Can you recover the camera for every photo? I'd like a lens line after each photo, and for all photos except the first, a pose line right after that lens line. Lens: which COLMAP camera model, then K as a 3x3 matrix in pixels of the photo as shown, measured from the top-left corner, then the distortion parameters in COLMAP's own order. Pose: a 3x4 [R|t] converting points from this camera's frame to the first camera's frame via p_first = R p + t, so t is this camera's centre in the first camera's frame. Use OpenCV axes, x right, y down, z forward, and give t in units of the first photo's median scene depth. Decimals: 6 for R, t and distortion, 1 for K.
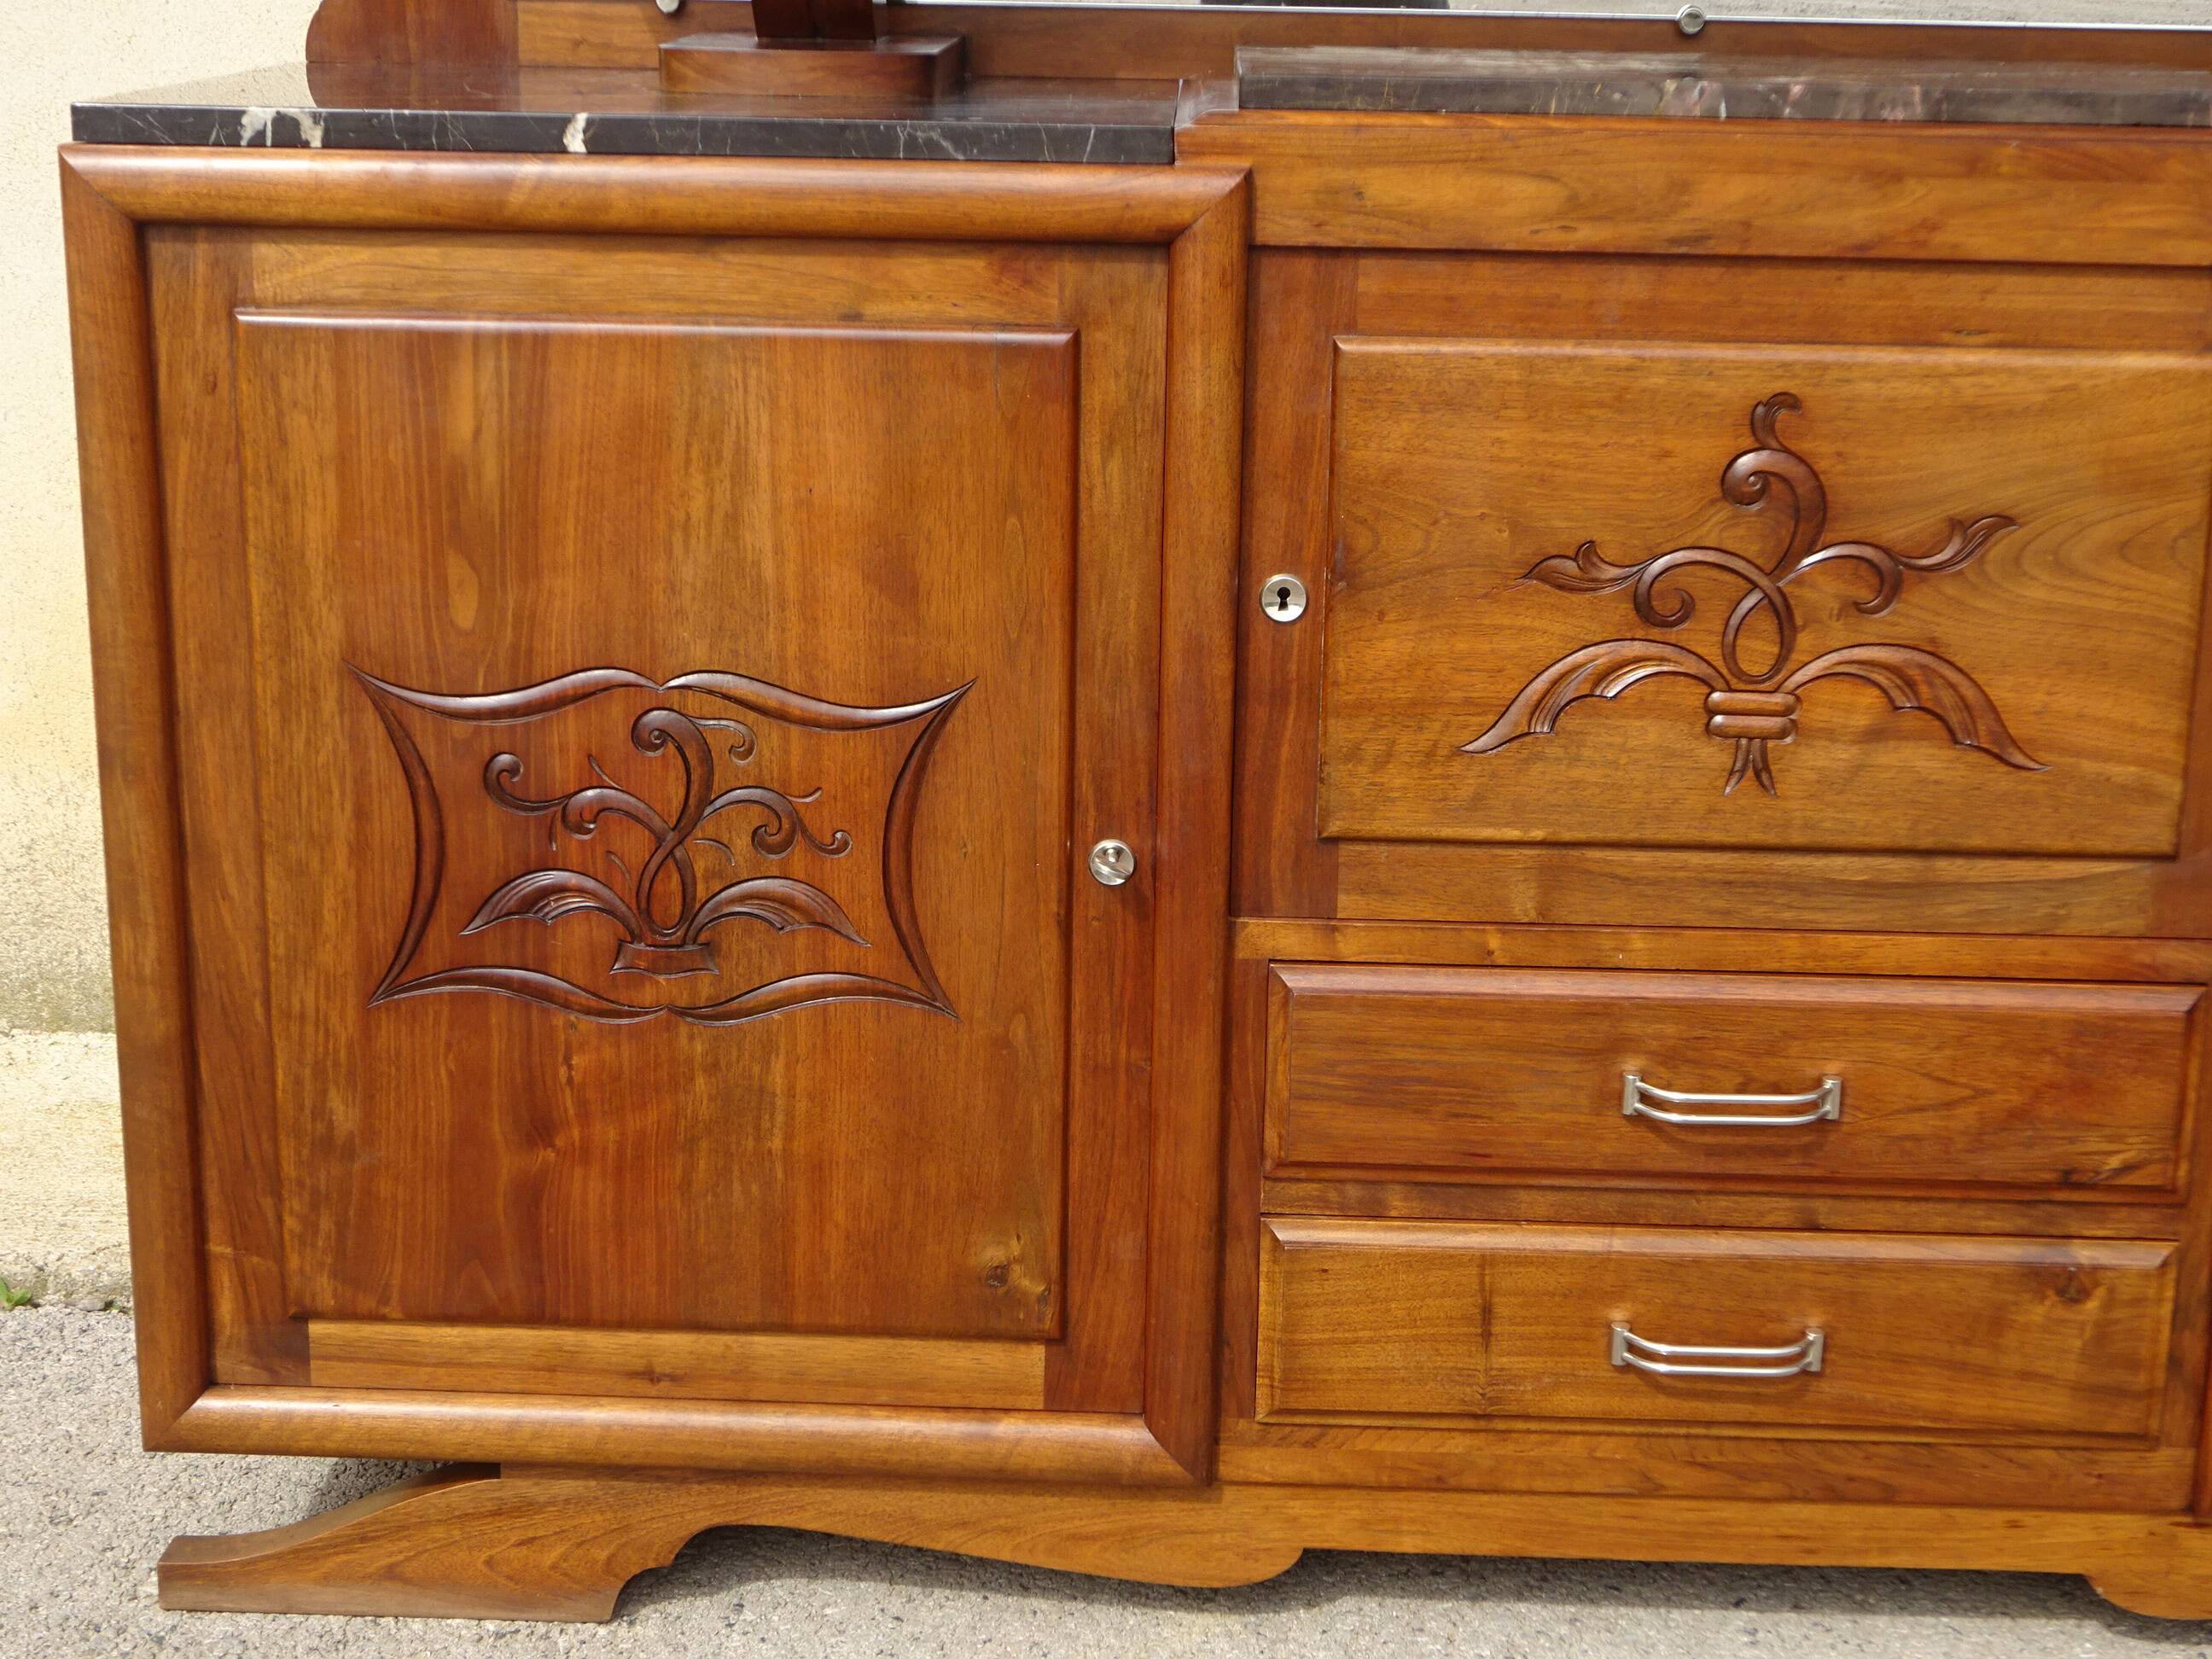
lens RADIAL K [[3211.4, 0, 1123.8], [0, 3211.4, 819.6], [0, 0, 1]] dist [0.004026, 0.000000]
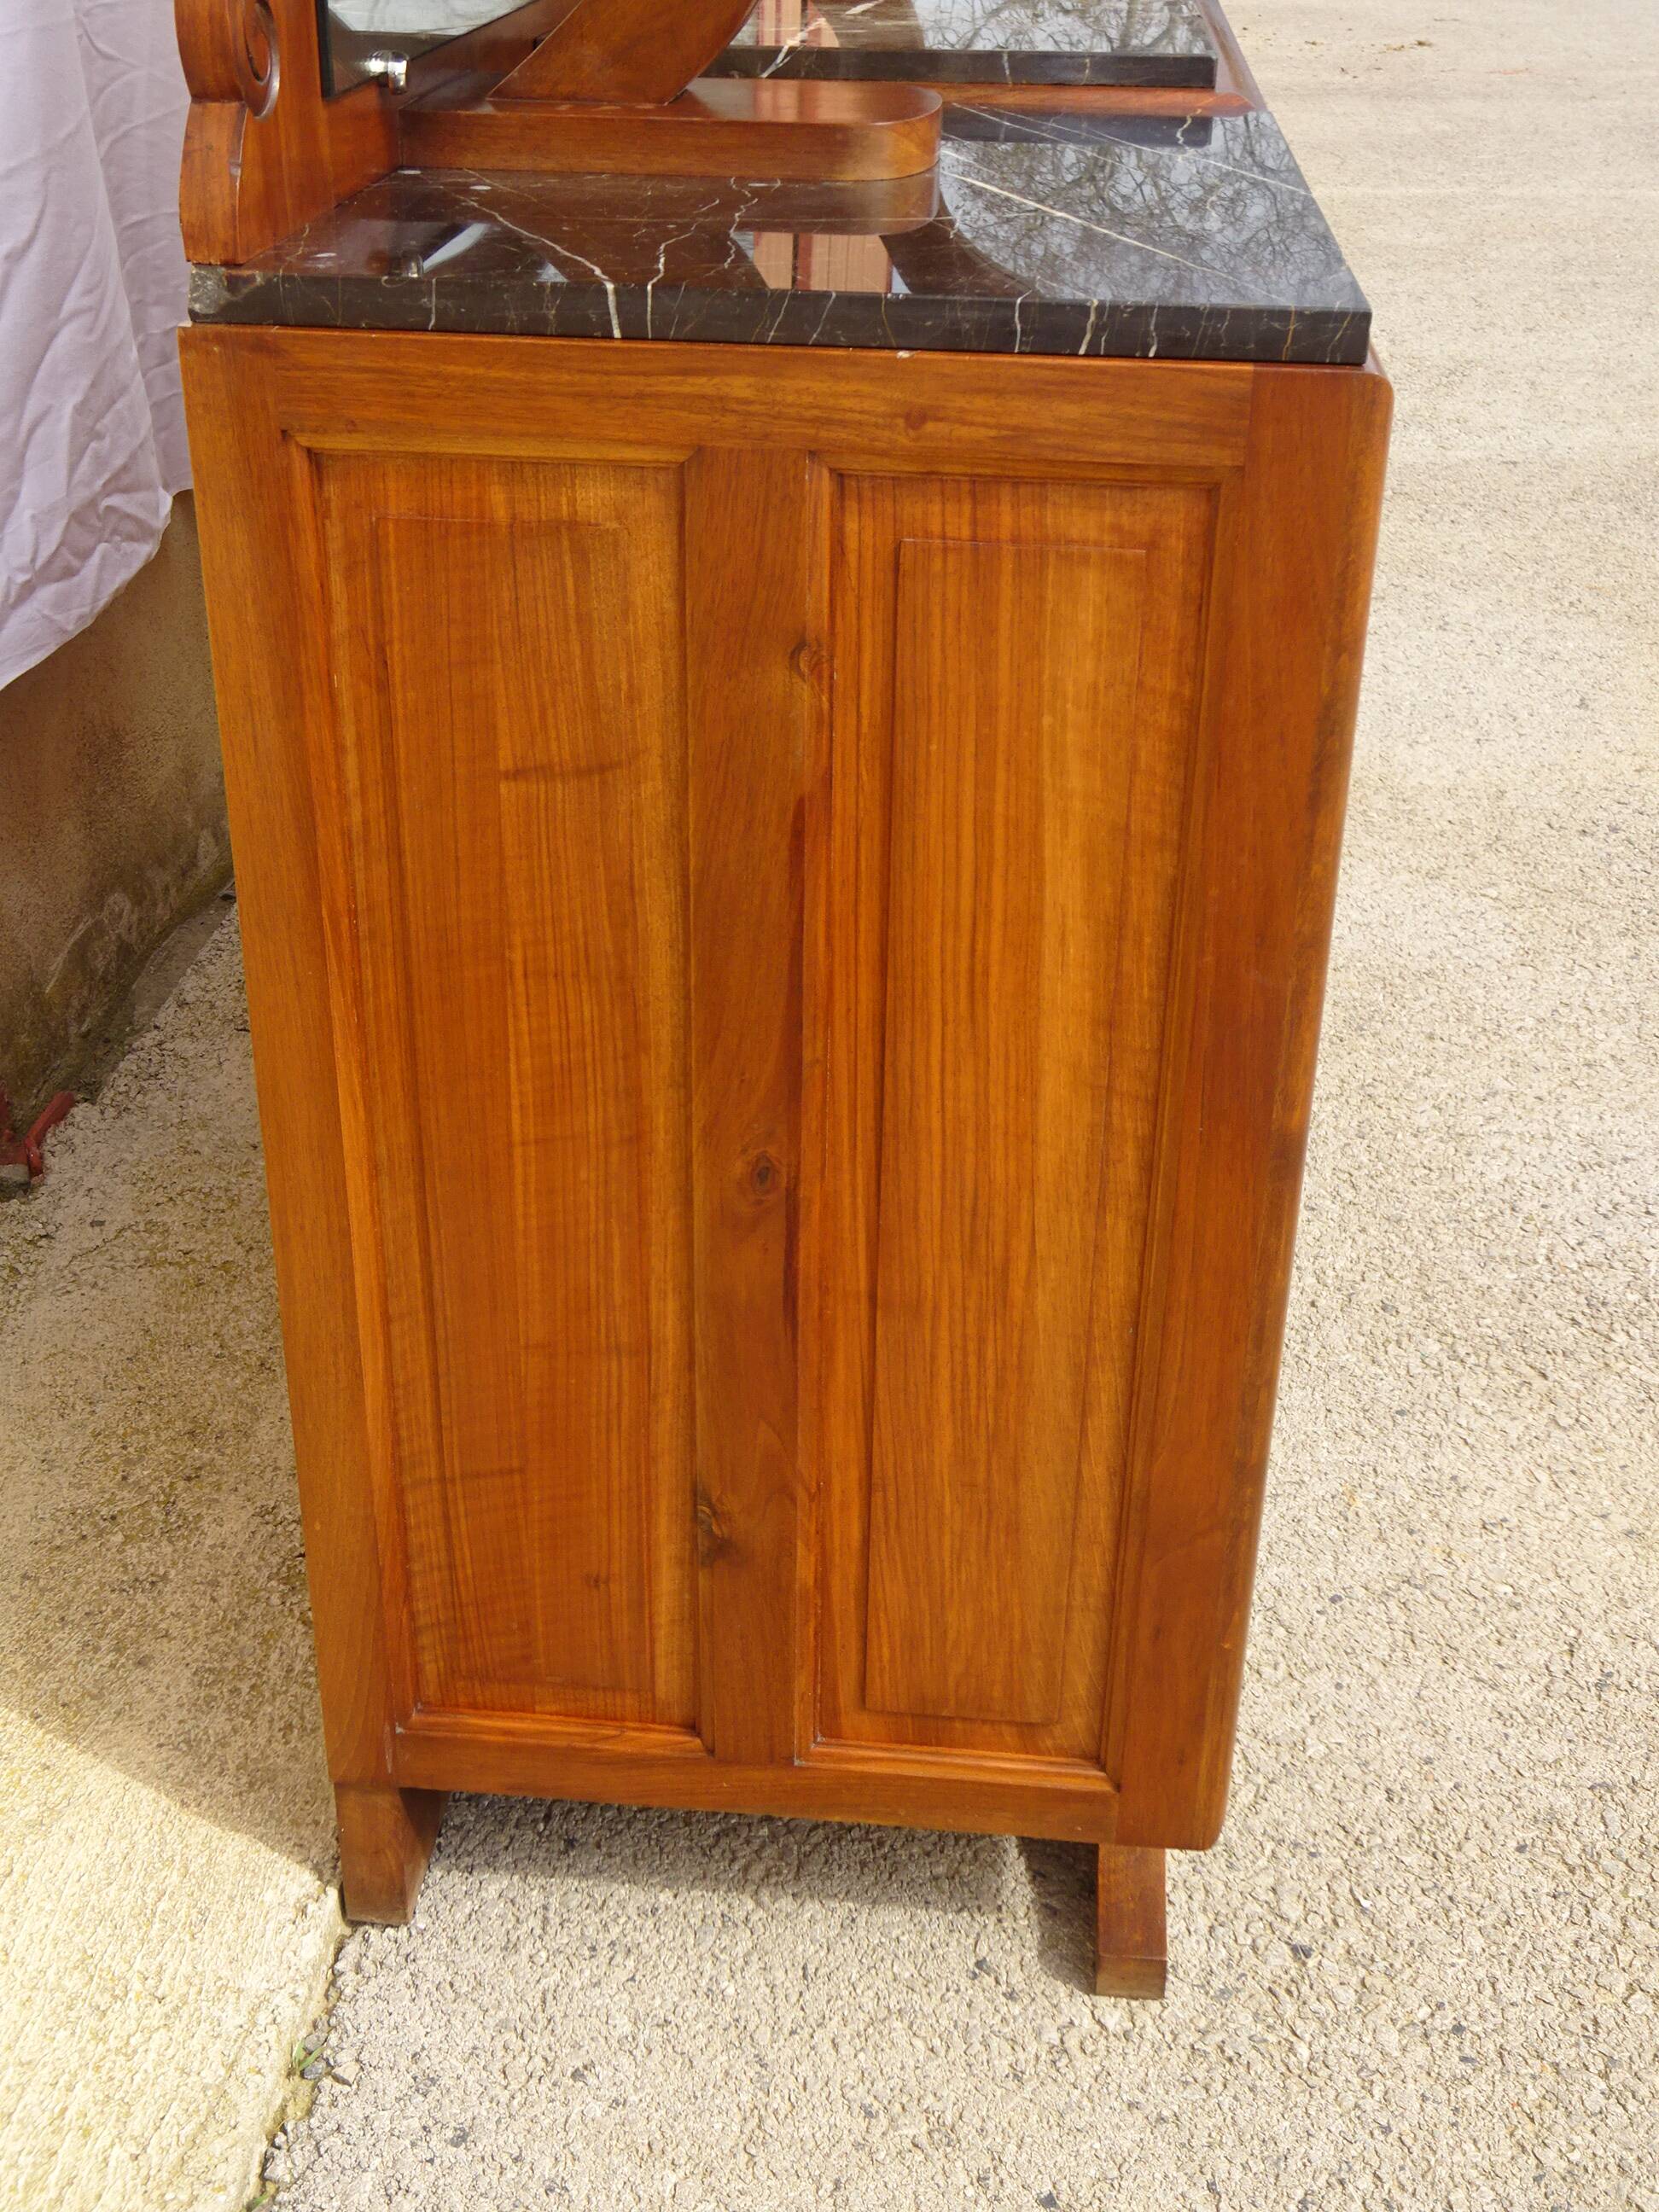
lens RADIAL K [[2515.4, 0, 826.2], [0, 2515.4, 1104.2], [0, 0, 1]] dist [0.009781, 0.000000]
pose [[0.063554, -0.491689, 0.868449, -0.848900], [0.242960, 0.851649, 0.464397, -0.339542], [-0.967952, 0.181484, 0.173586, 0.988229]]
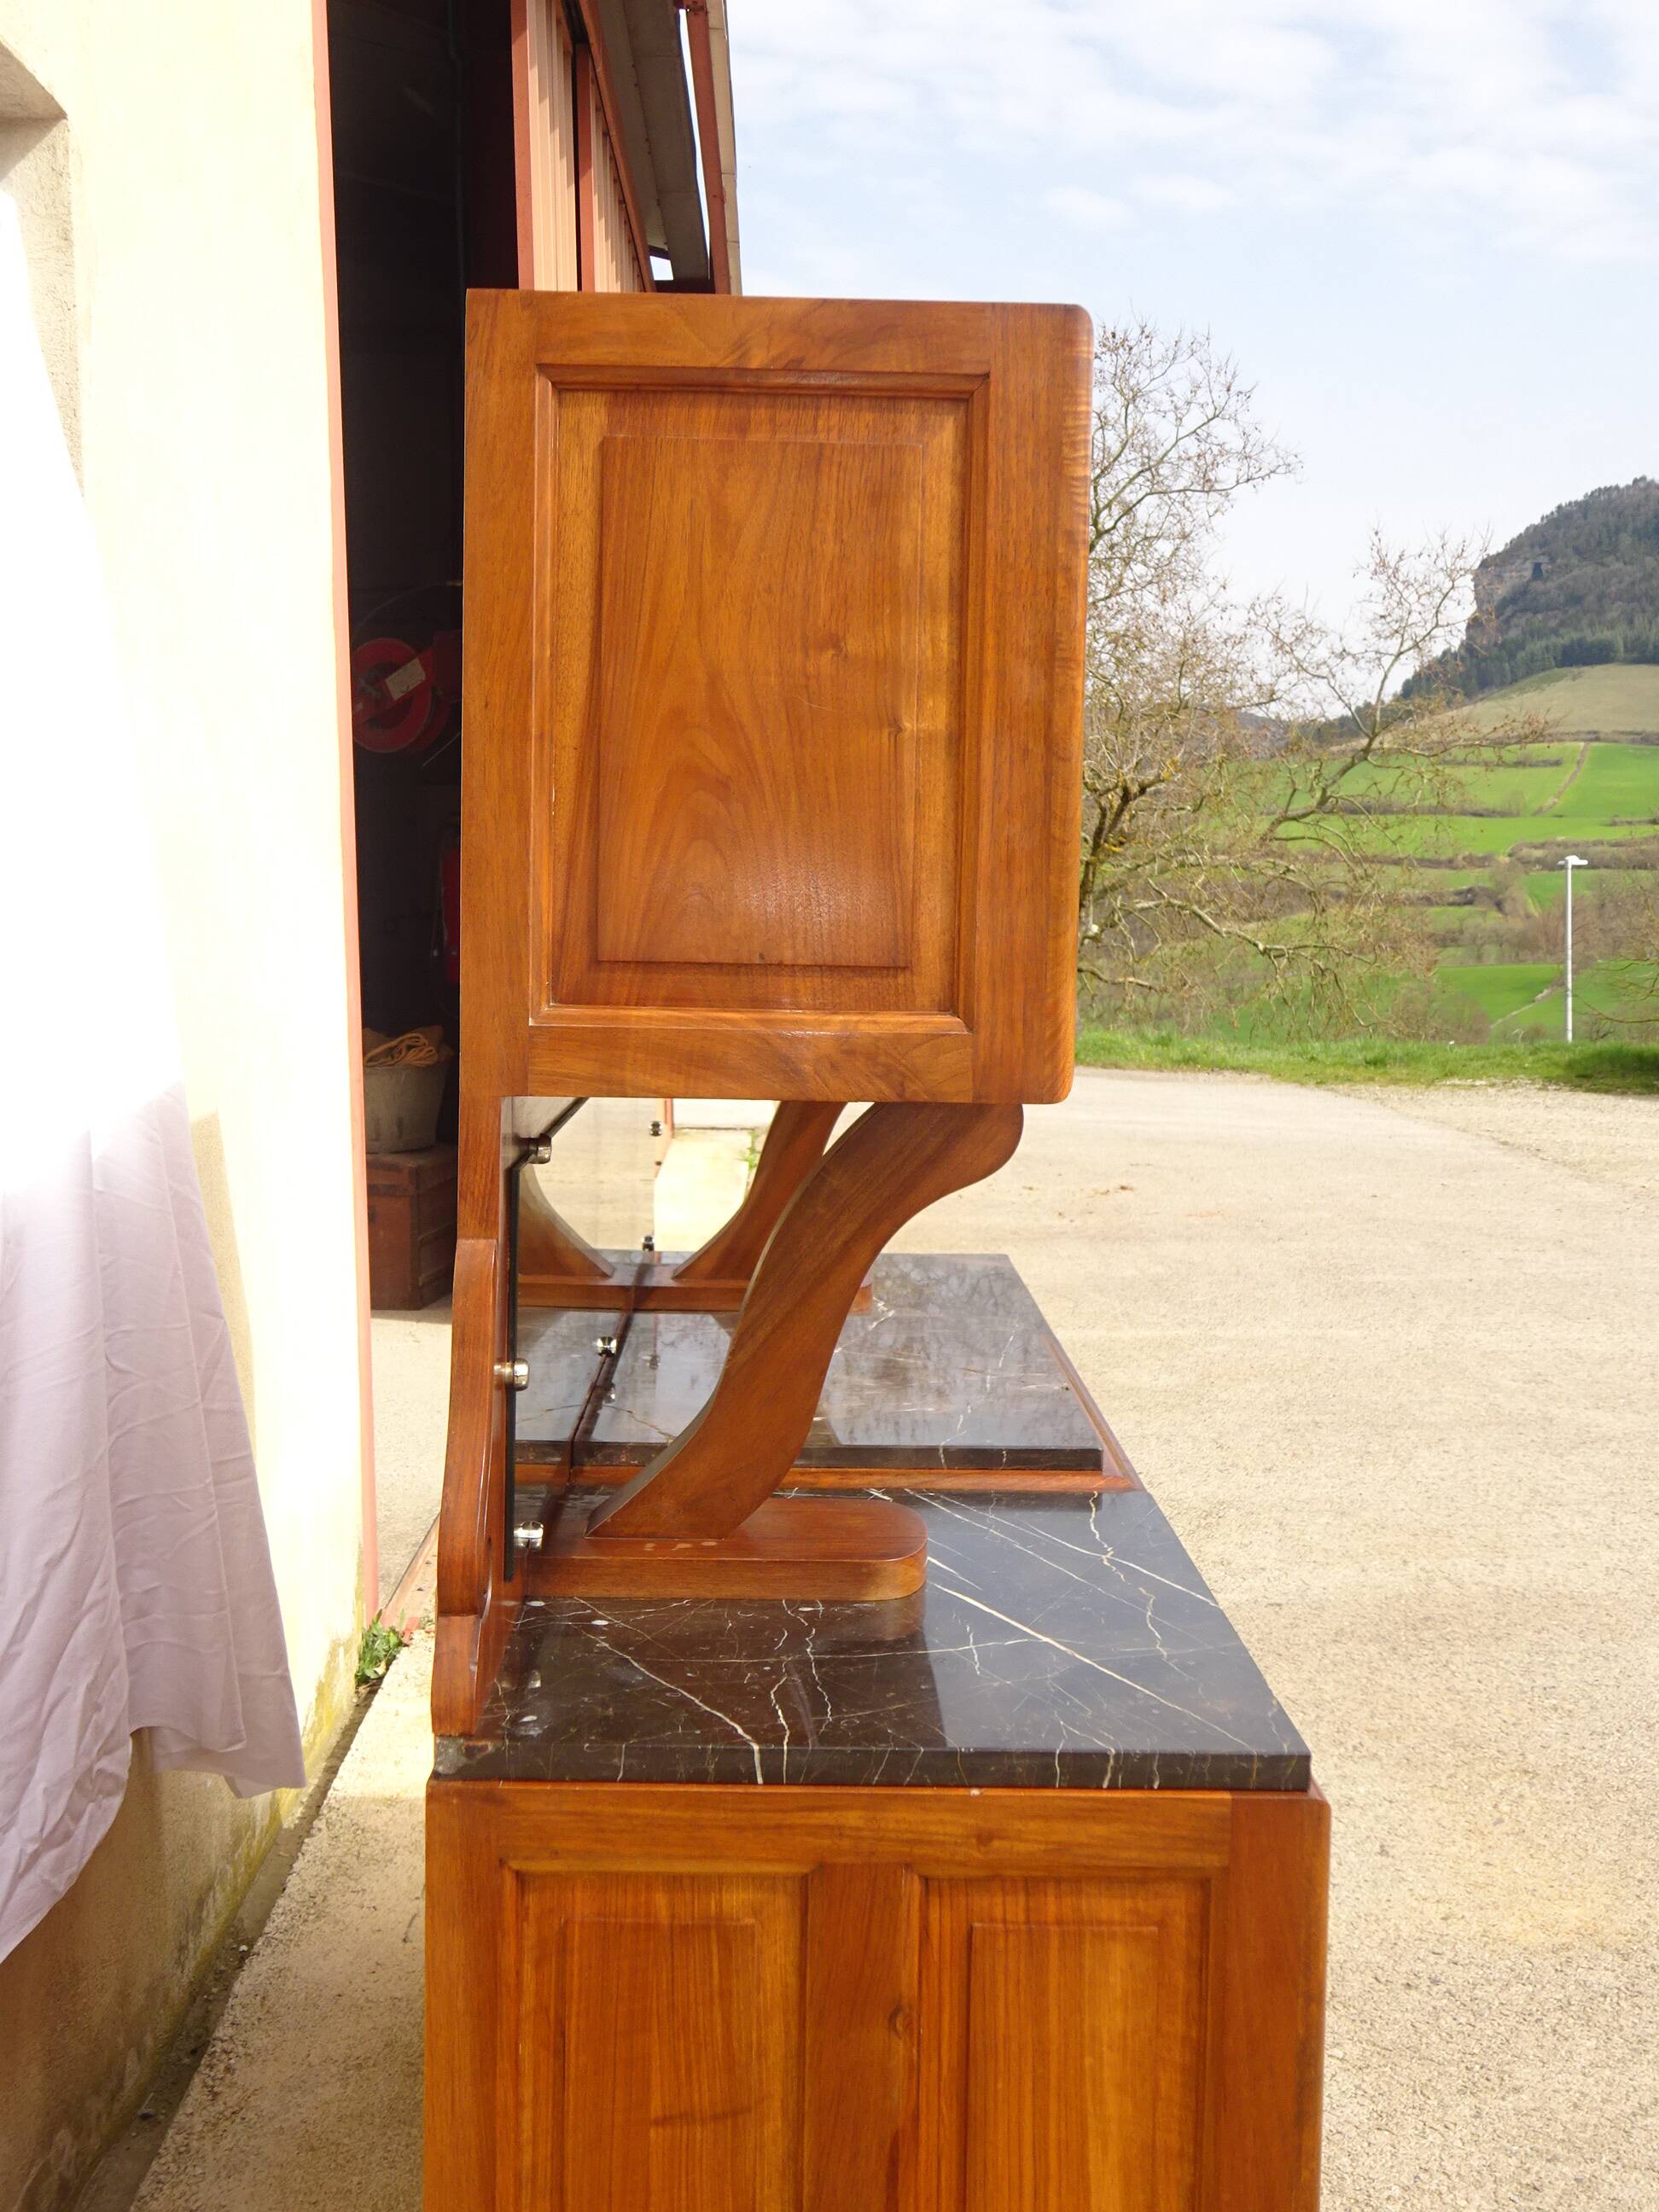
lens RADIAL K [[2515.4, 0, 833.0], [0, 2515.4, 1104.8], [0, 0, 1]] dist [0.009781, 0.000000]
pose [[-0.045448, -0.101293, 0.993818, -1.003336], [0.238639, 0.964942, 0.109263, -0.502466], [-0.970044, 0.242129, -0.019683, 1.042196]]
